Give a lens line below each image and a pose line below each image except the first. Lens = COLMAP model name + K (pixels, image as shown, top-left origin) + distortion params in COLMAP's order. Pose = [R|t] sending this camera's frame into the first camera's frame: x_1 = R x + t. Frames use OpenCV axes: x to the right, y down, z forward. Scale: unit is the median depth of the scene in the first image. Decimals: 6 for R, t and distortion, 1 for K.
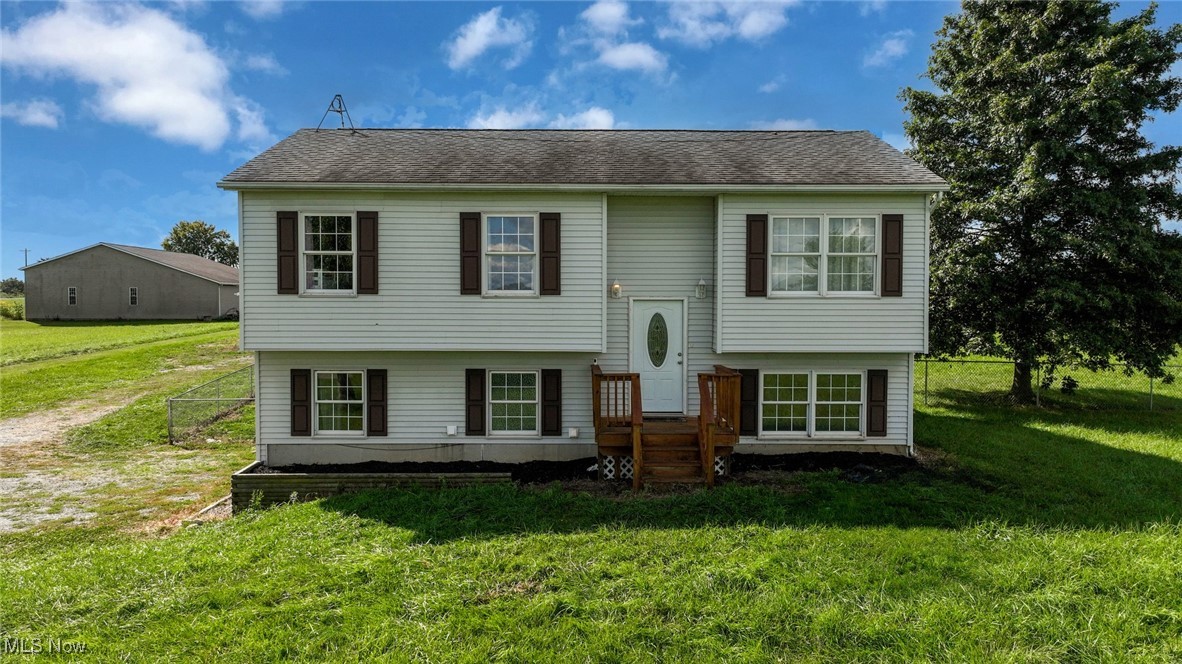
lens RADIAL K [[840.4, 0, 591.4], [0, 840.4, 325.4], [0, 0, 1]] dist [0.002595, 0.005249]
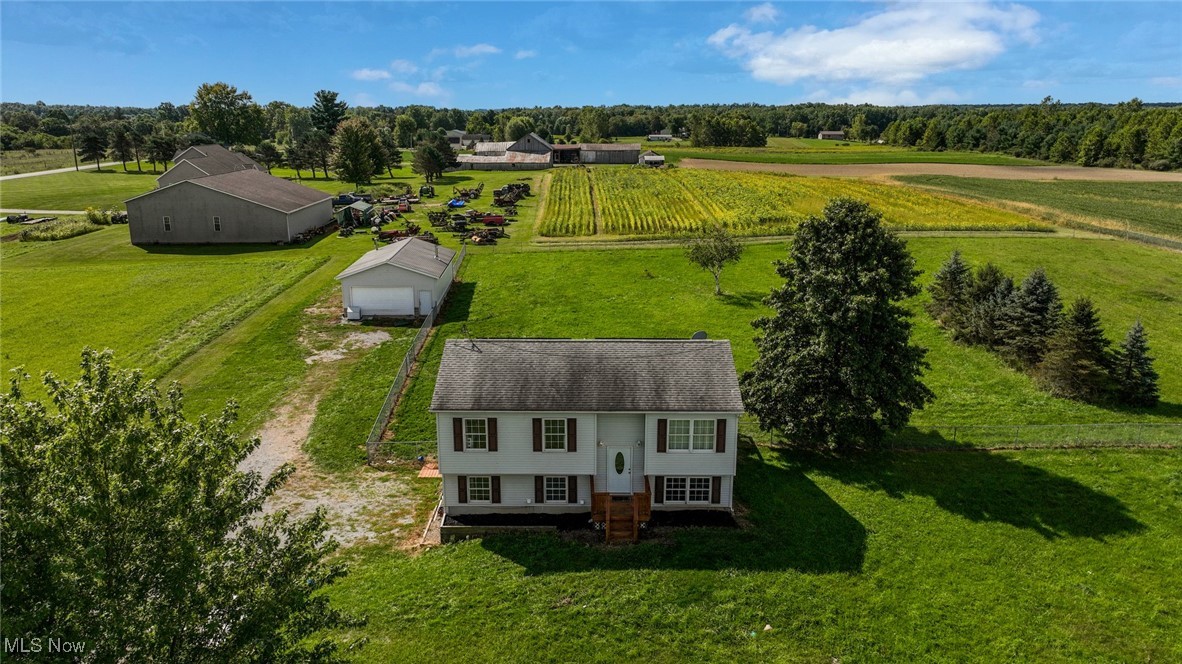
lens RADIAL K [[840.4, 0, 591.4], [0, 840.4, 325.4], [0, 0, 1]] dist [0.002595, 0.005249]
pose [[0.999955, 0.002329, -0.009217, 0.024136], [-0.000297, 0.976702, 0.214601, -0.853447], [0.009502, -0.214588, 0.976658, -1.155852]]
